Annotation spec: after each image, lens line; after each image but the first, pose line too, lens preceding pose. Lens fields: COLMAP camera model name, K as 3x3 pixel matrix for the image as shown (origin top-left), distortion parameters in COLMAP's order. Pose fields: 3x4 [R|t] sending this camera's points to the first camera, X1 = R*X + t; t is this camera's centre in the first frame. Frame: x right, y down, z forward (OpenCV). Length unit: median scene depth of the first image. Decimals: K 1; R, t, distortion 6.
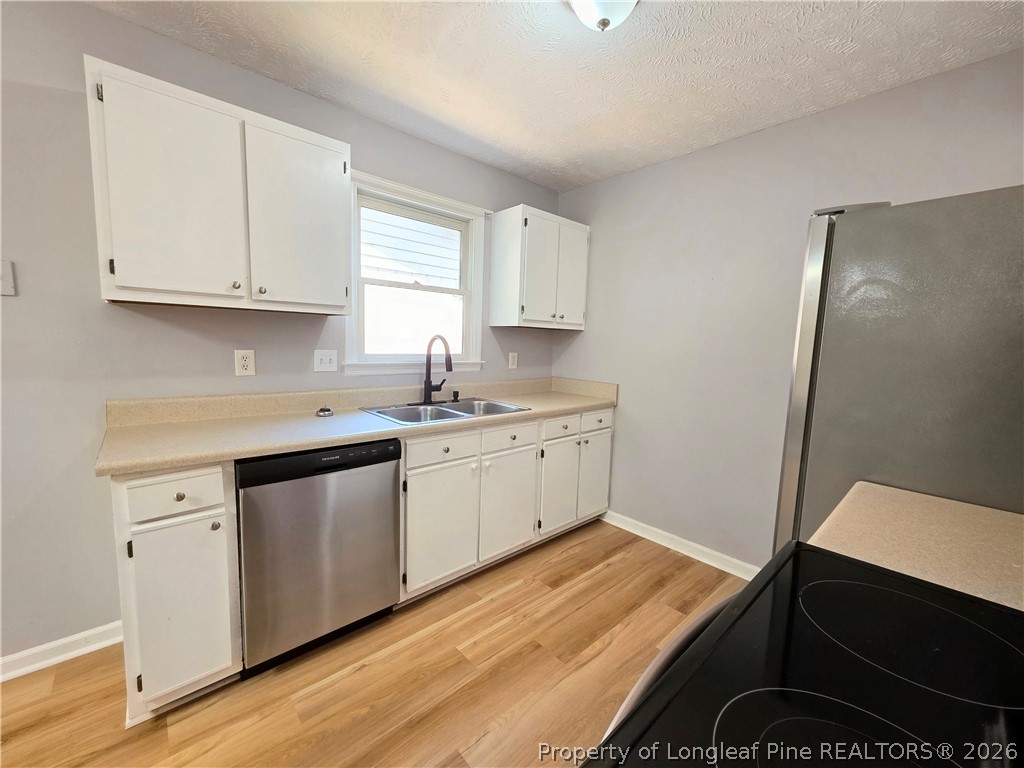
lens RADIAL K [[408.4, 0, 512.0], [0, 408.4, 384.0], [0, 0, 1]] dist [0.000137, -0.000142]
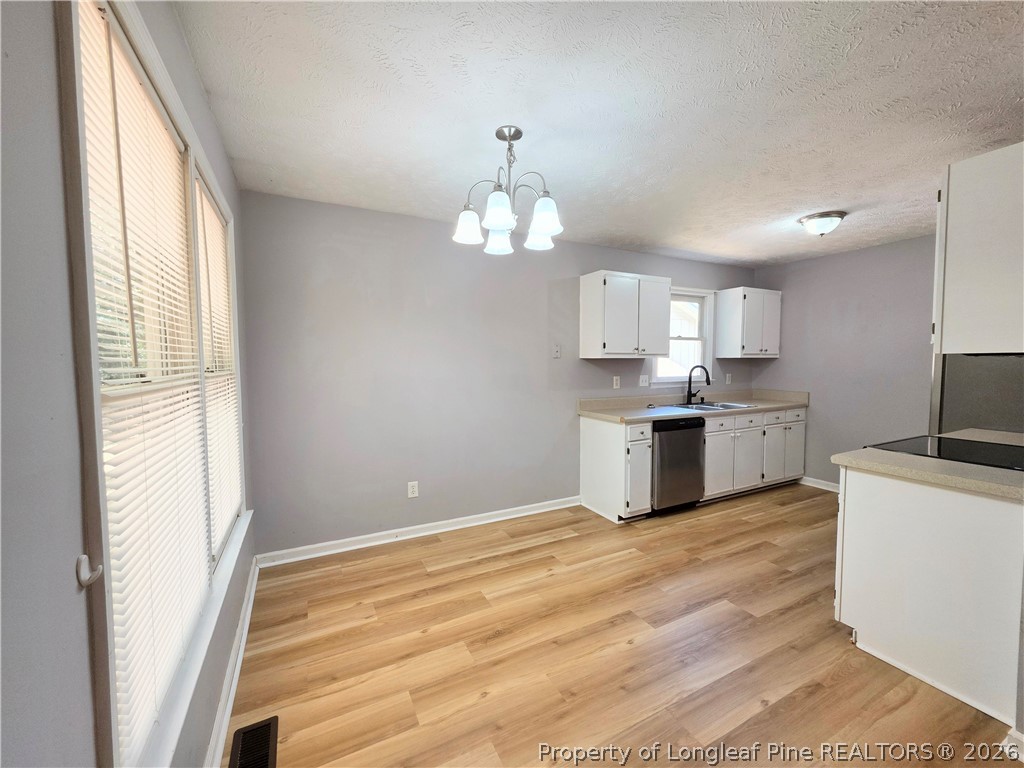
lens RADIAL K [[408.4, 0, 512.0], [0, 408.4, 384.0], [0, 0, 1]] dist [0.000137, -0.000142]
pose [[0.963985, -0.021241, -0.265107, -0.479083], [0.007052, 0.998496, -0.054361, 0.052669], [0.265863, 0.050534, 0.962685, -0.914070]]
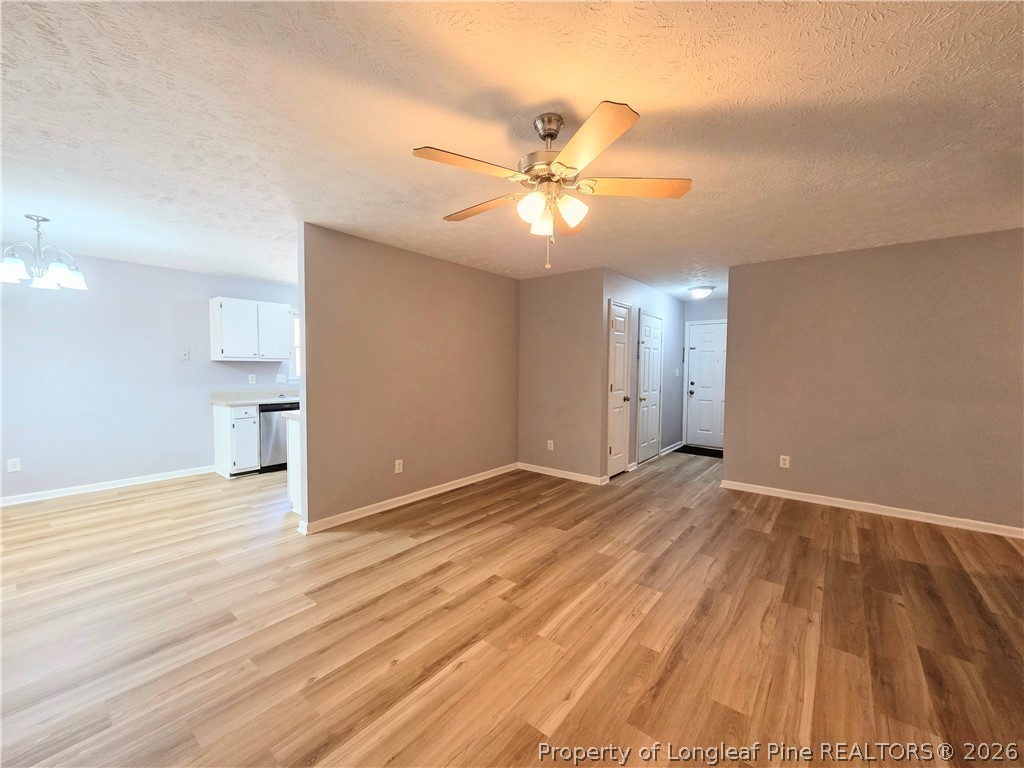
lens RADIAL K [[408.4, 0, 512.0], [0, 408.4, 384.0], [0, 0, 1]] dist [0.000137, -0.000142]
pose [[0.988439, -0.041519, 0.145822, 0.557770], [0.049230, 0.997552, -0.049671, 0.165770], [-0.143403, 0.056275, 0.988063, -1.607320]]
